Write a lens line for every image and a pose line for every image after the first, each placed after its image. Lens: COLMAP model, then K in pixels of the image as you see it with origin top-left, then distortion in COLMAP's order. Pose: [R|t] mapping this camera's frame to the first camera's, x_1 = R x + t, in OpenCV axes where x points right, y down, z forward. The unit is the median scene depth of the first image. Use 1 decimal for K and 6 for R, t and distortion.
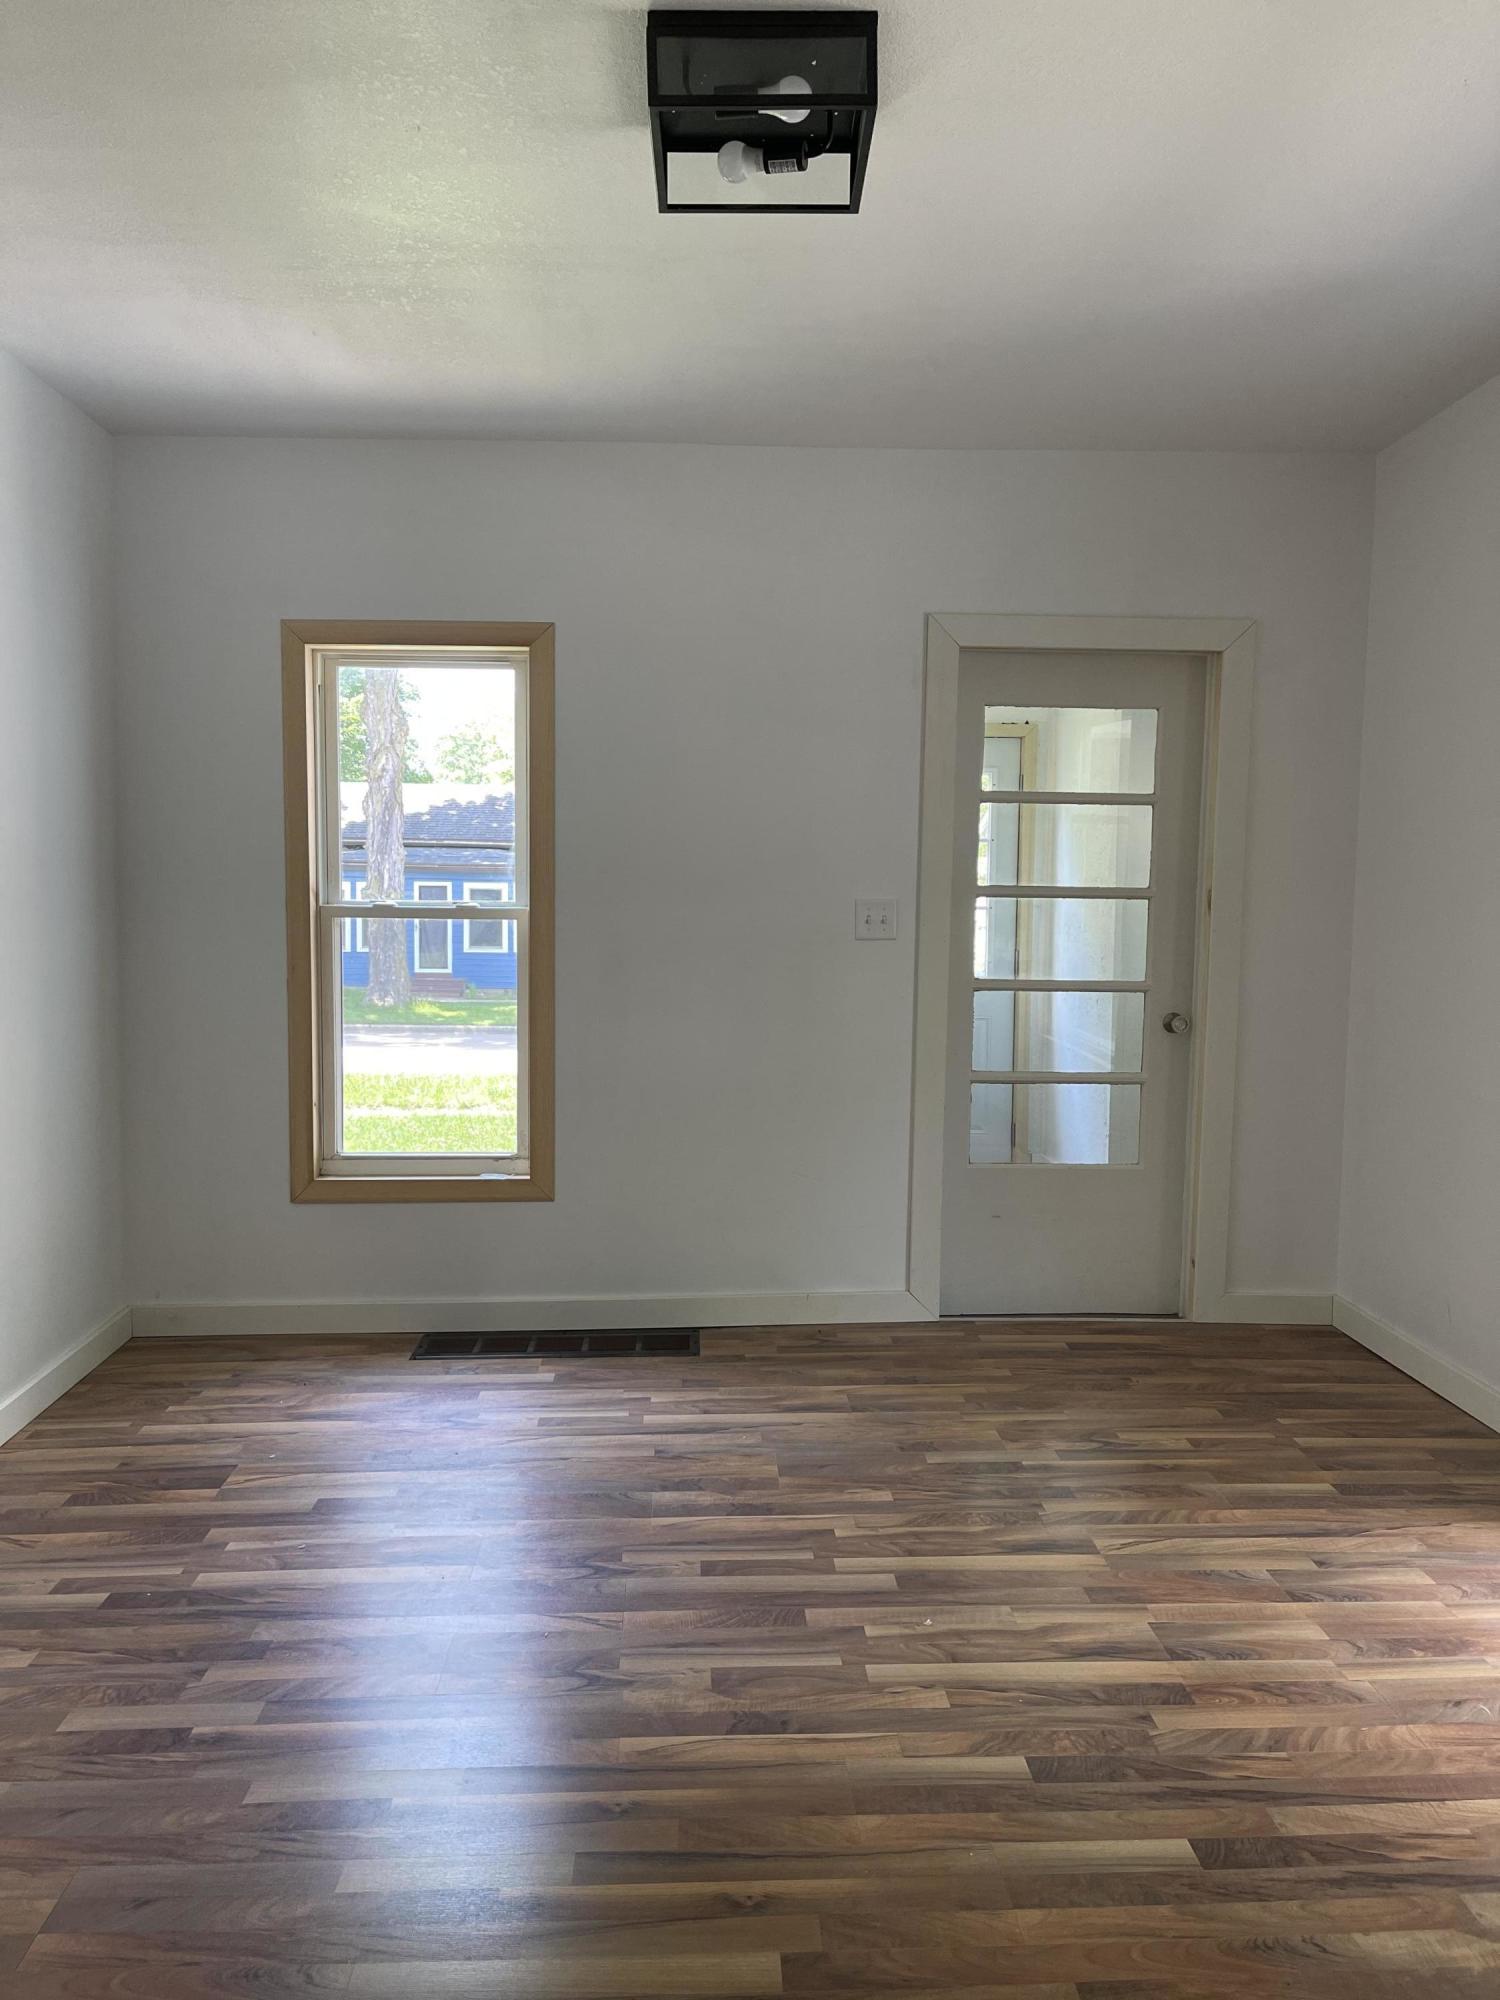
lens RADIAL K [[1508.1, 0, 748.7], [0, 1508.1, 1006.7], [0, 0, 1]] dist [0.030122, -0.000869]
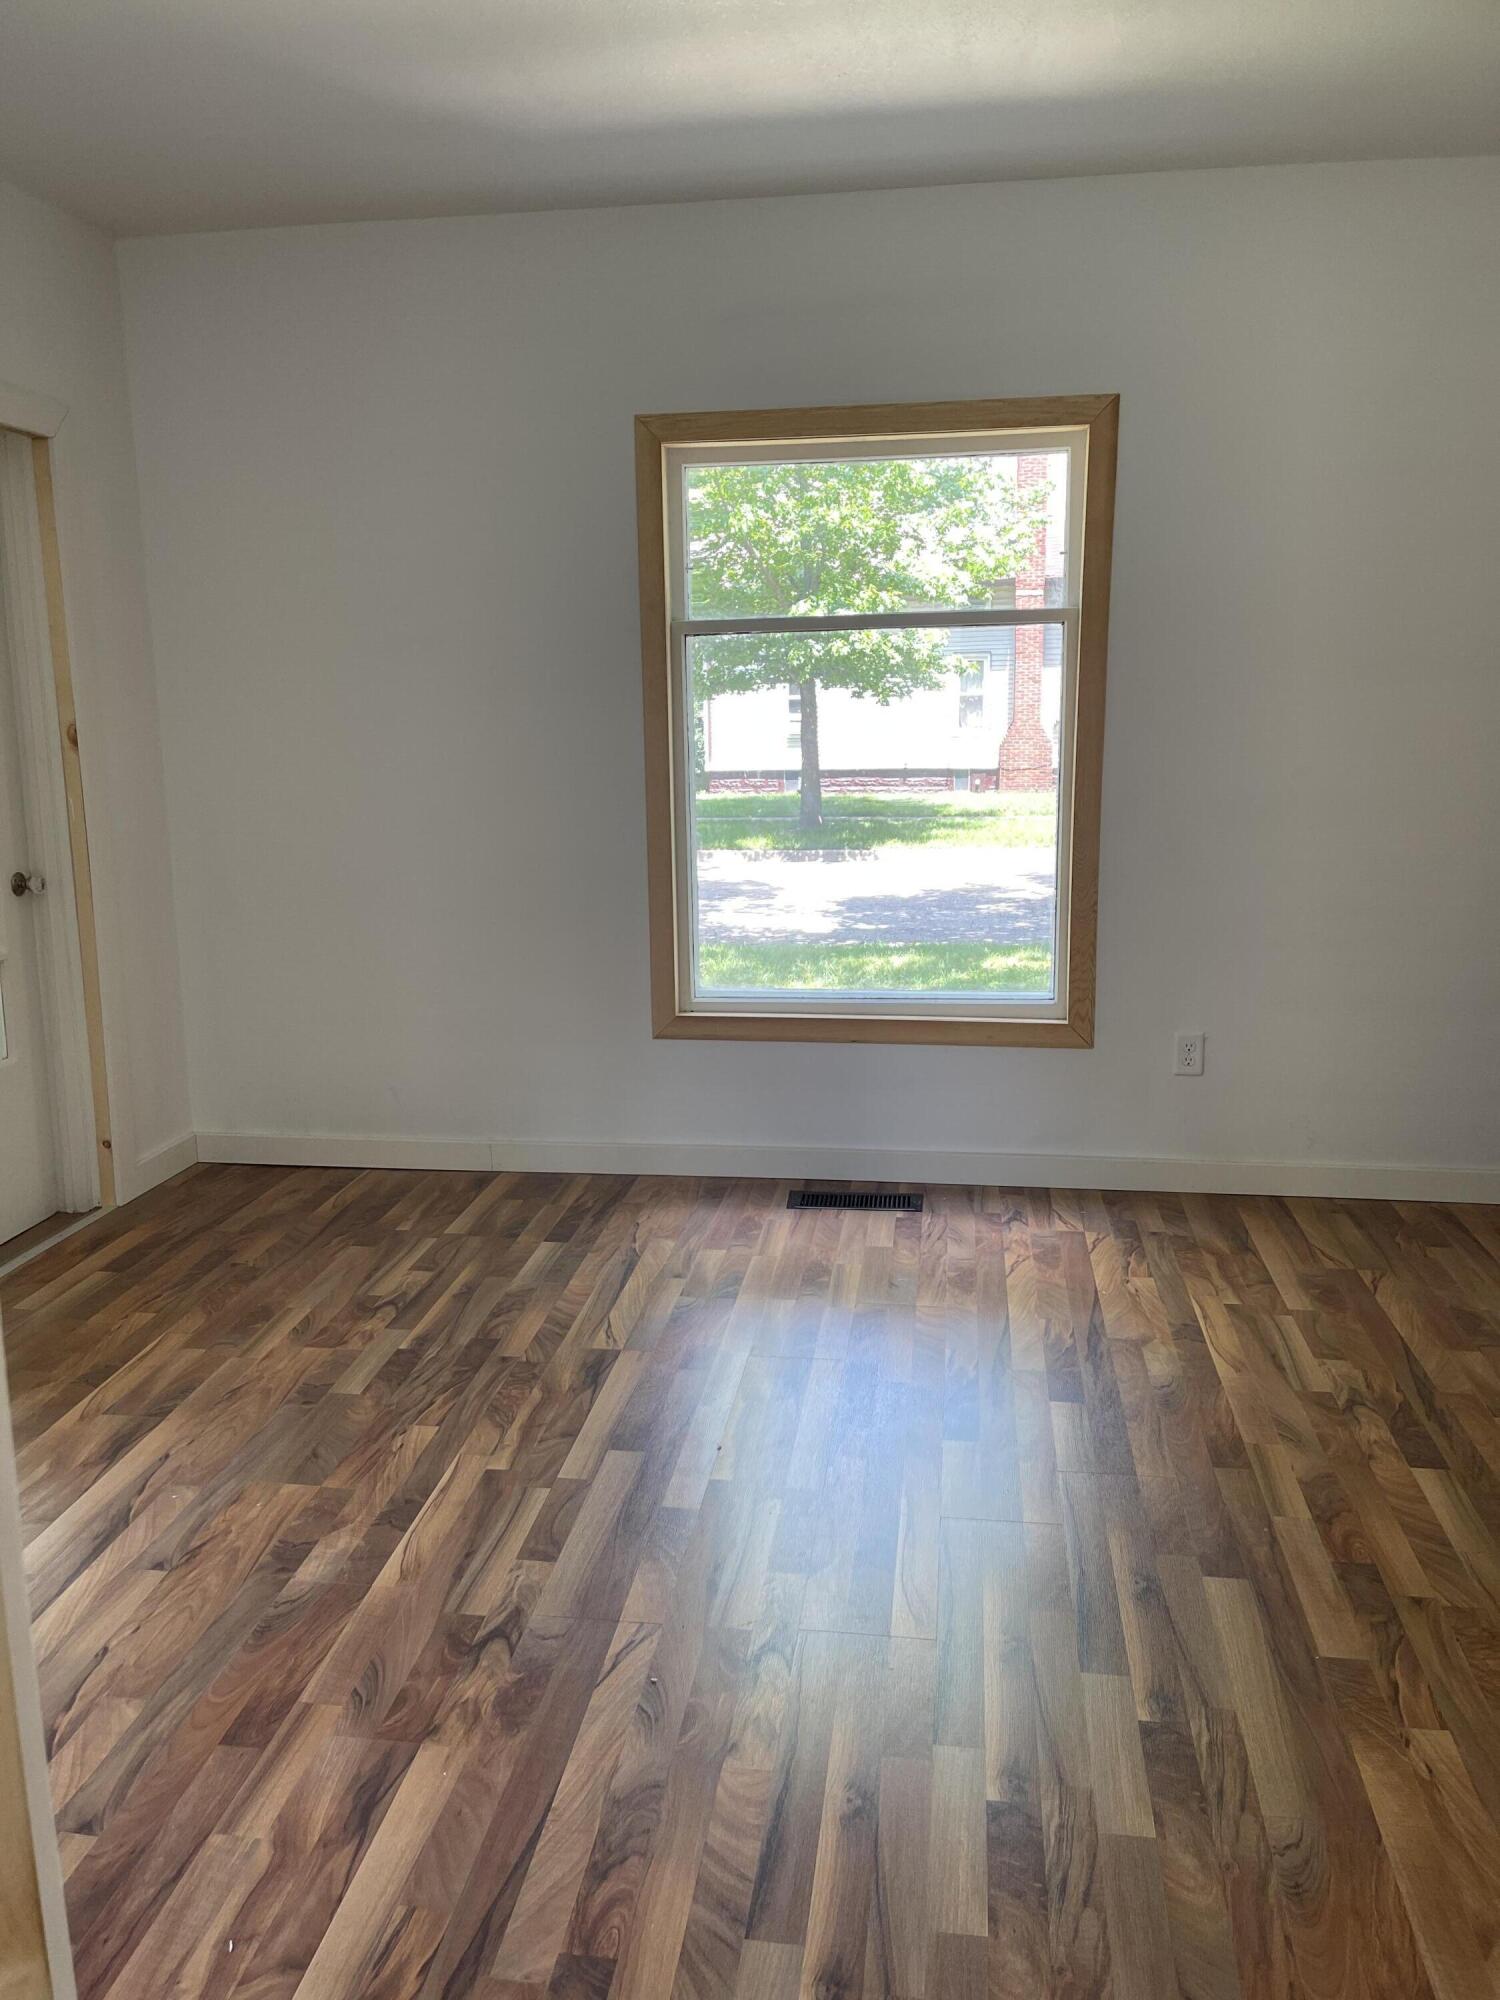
lens RADIAL K [[1508.1, 0, 752.4], [0, 1508.1, 1001.6], [0, 0, 1]] dist [0.030122, -0.000869]
pose [[0.197821, -0.214054, 0.956581, -0.622939], [0.091082, 0.975658, 0.199487, -0.076017], [-0.975997, 0.047664, 0.212502, 0.570245]]
